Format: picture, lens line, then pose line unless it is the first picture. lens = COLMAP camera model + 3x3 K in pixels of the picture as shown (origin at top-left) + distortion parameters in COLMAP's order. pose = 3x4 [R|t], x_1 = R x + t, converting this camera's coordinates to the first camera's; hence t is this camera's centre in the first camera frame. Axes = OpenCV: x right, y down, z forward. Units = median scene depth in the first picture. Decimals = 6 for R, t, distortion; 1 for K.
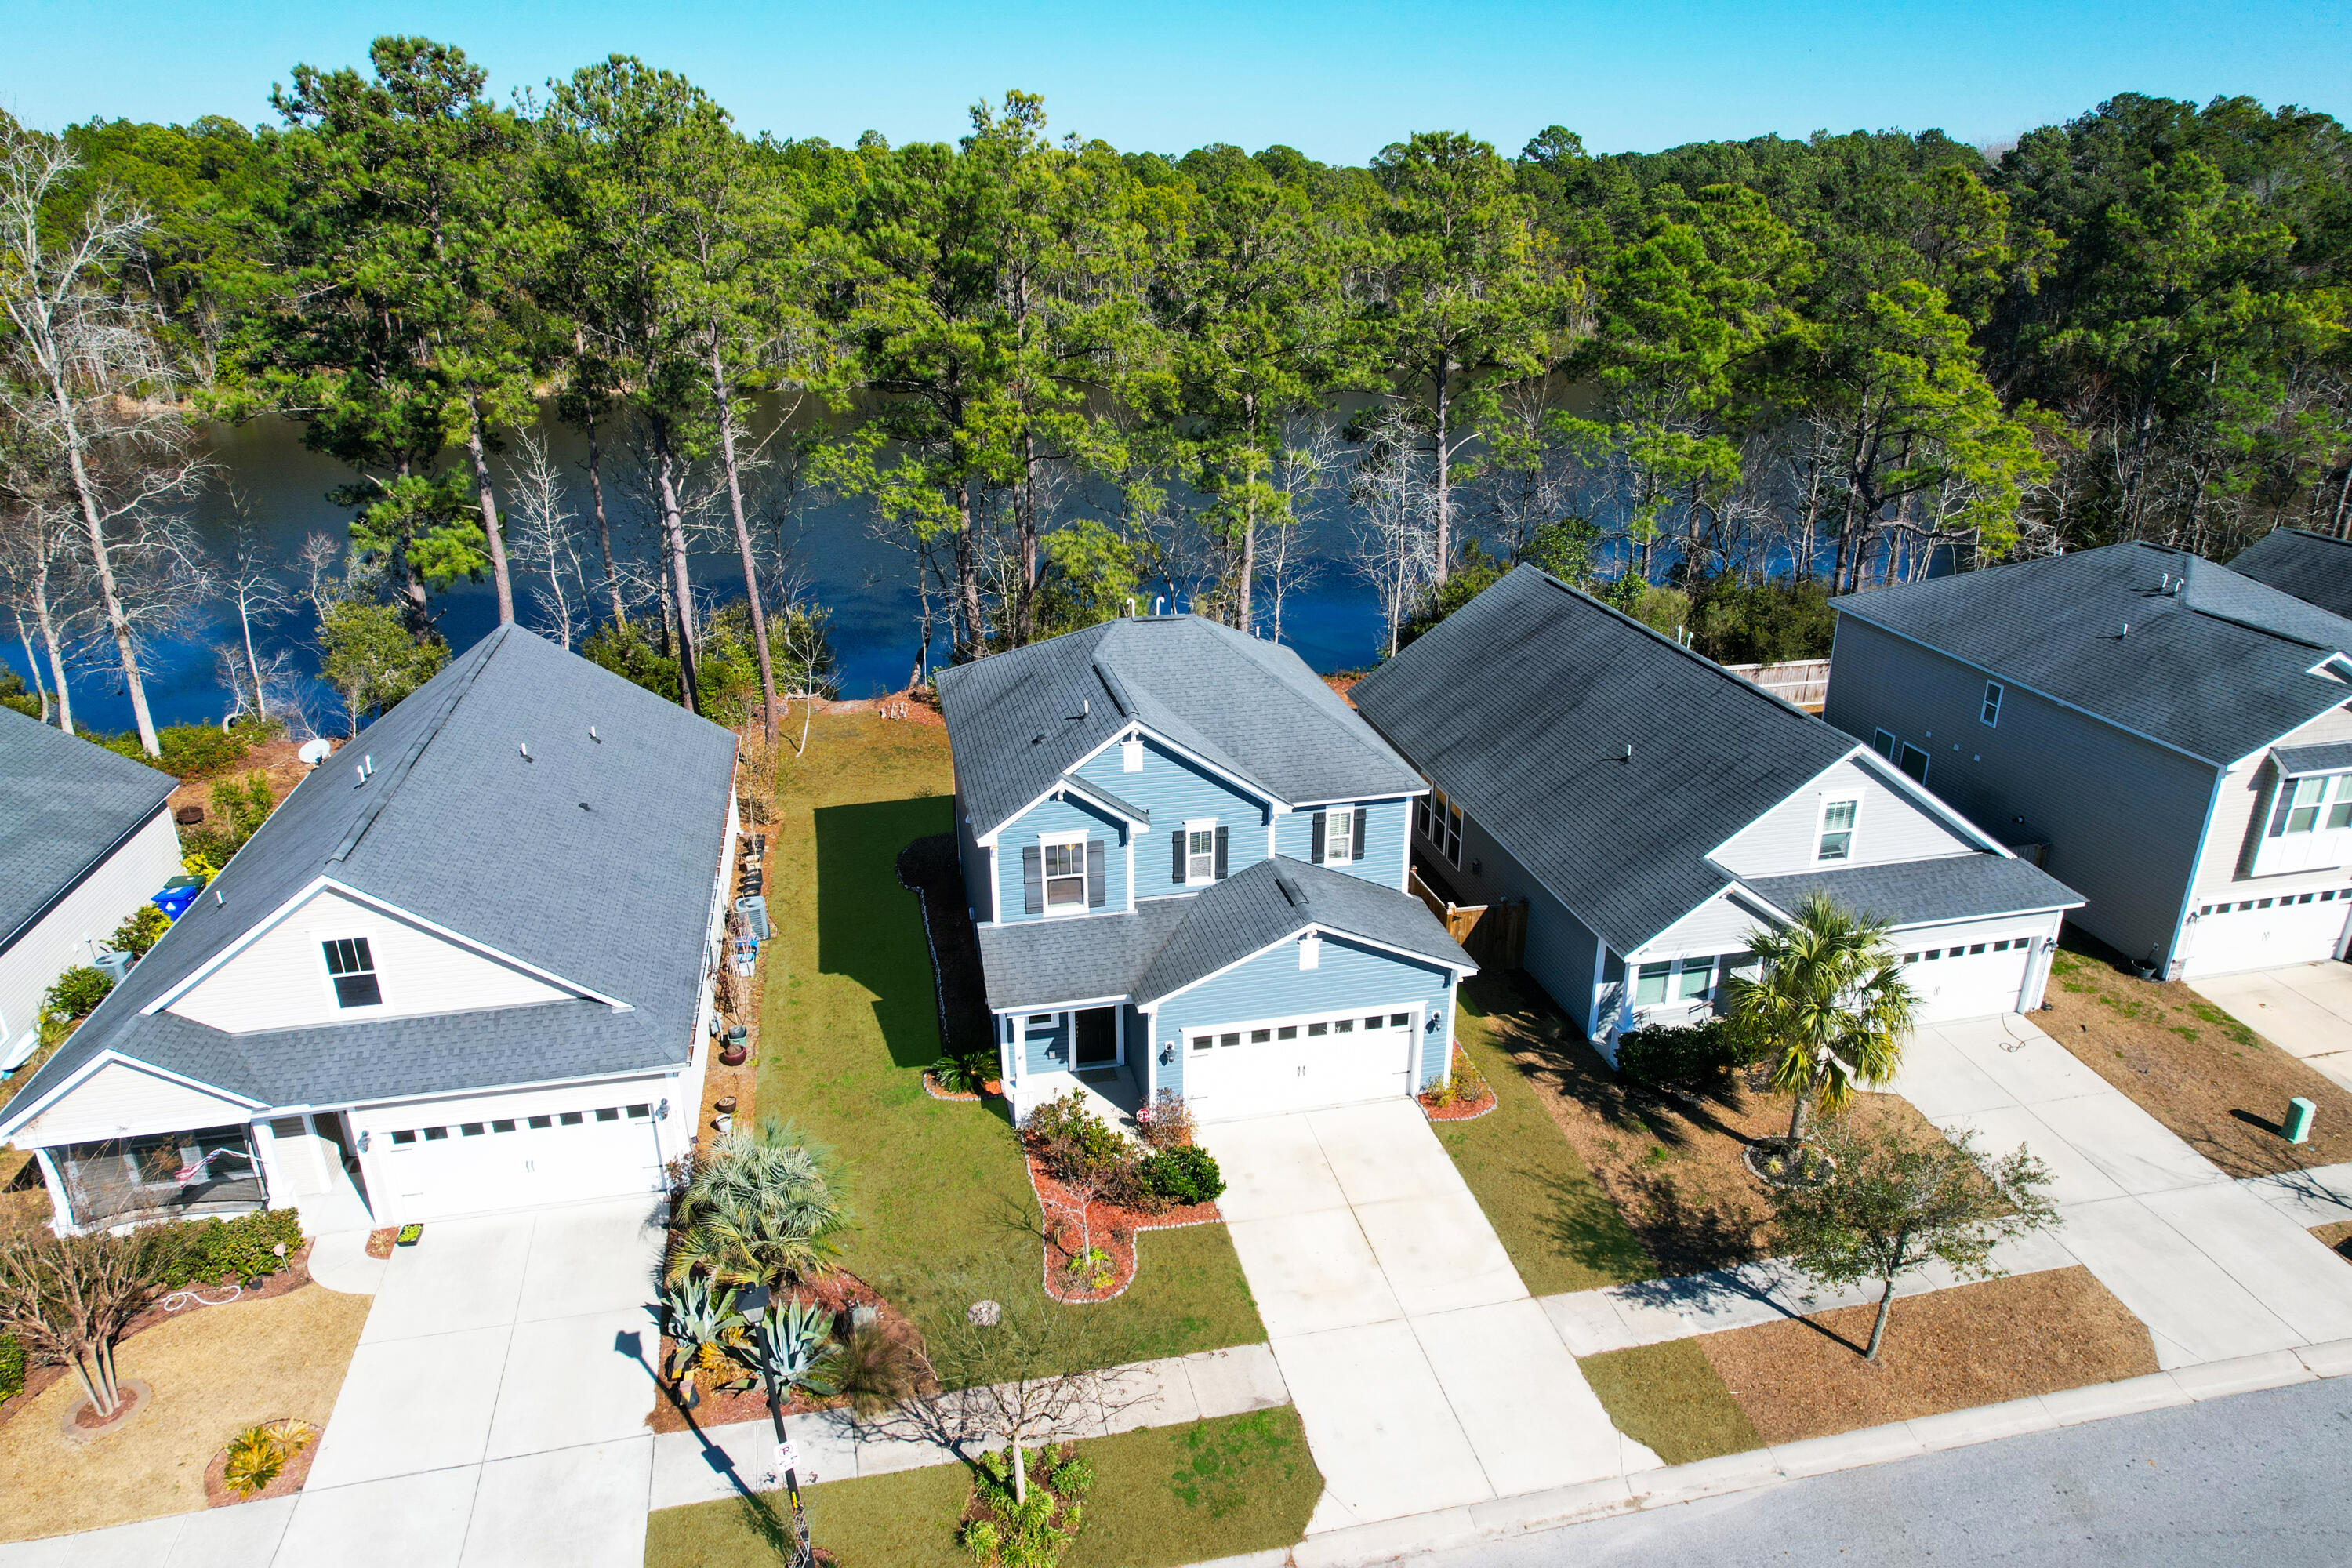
lens RADIAL K [[1488.5, 0, 1187.9], [0, 1488.5, 826.8], [0, 0, 1]] dist [-0.090116, 0.072433]
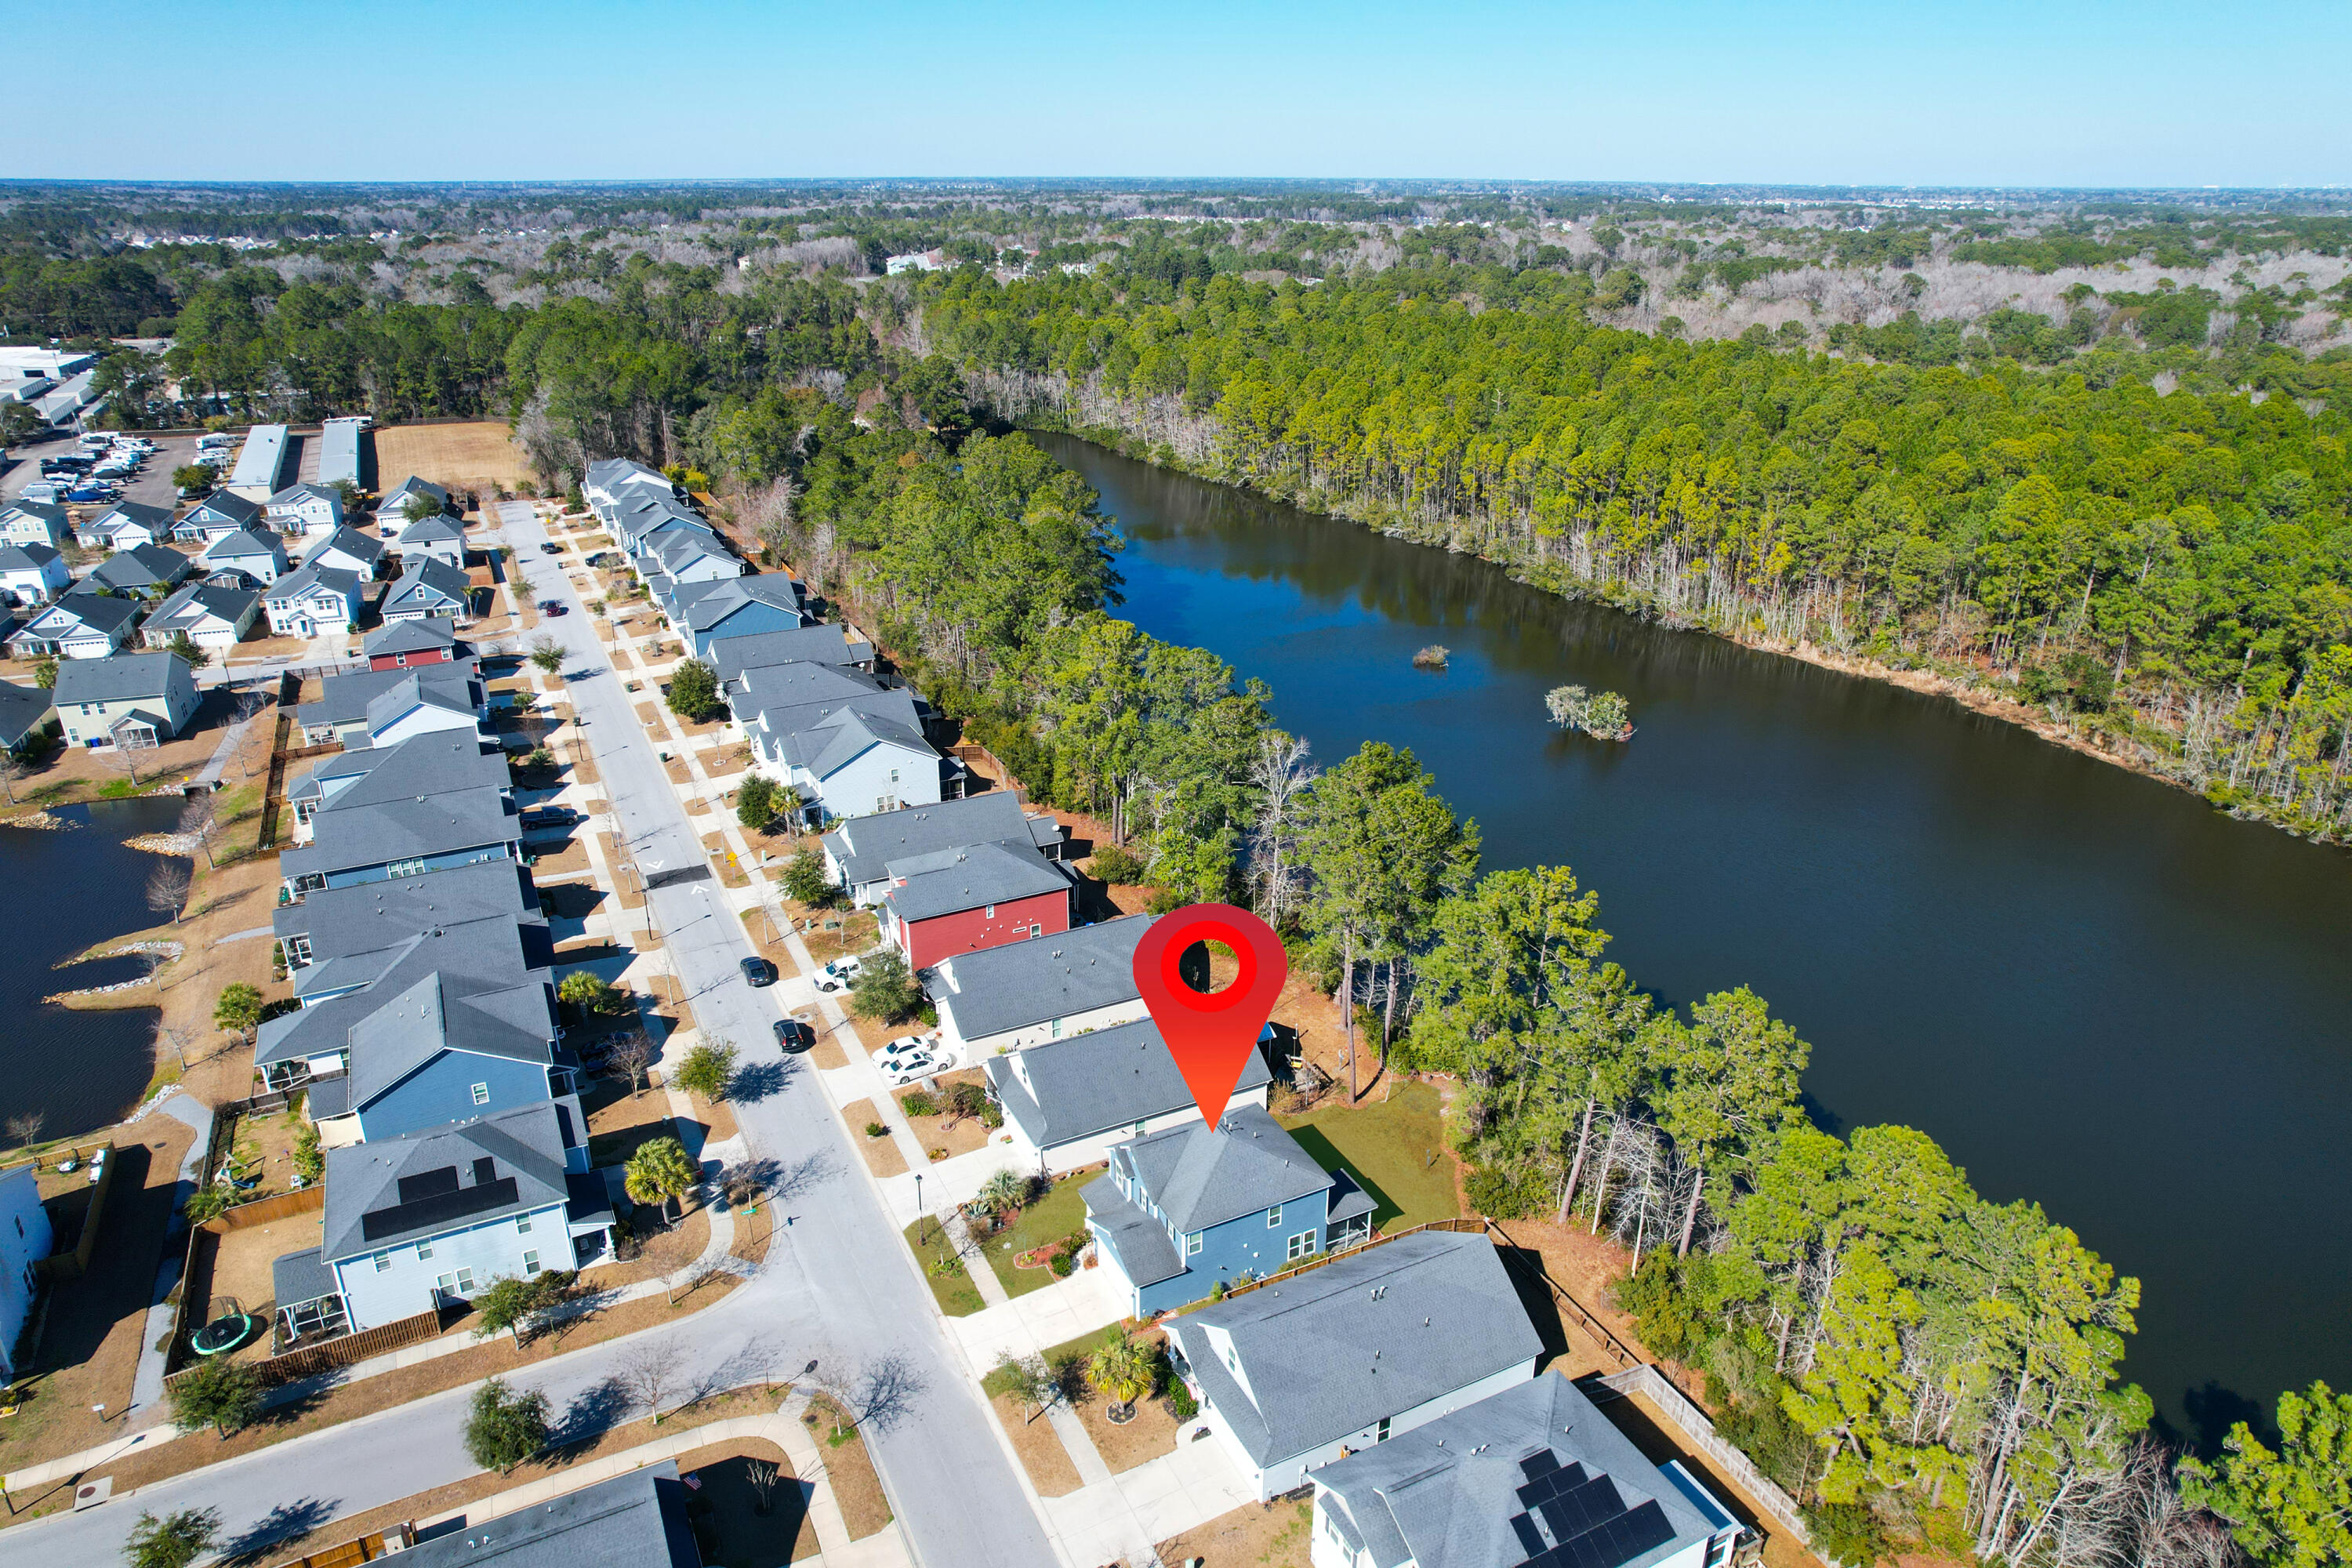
lens RADIAL K [[1488.5, 0, 1187.9], [0, 1488.5, 826.8], [0, 0, 1]] dist [-0.090116, 0.072433]
pose [[0.255102, 0.392461, -0.883684, 2.341522], [-0.384969, 0.879587, 0.279509, -1.489153], [0.886973, 0.268888, 0.375470, -0.241195]]
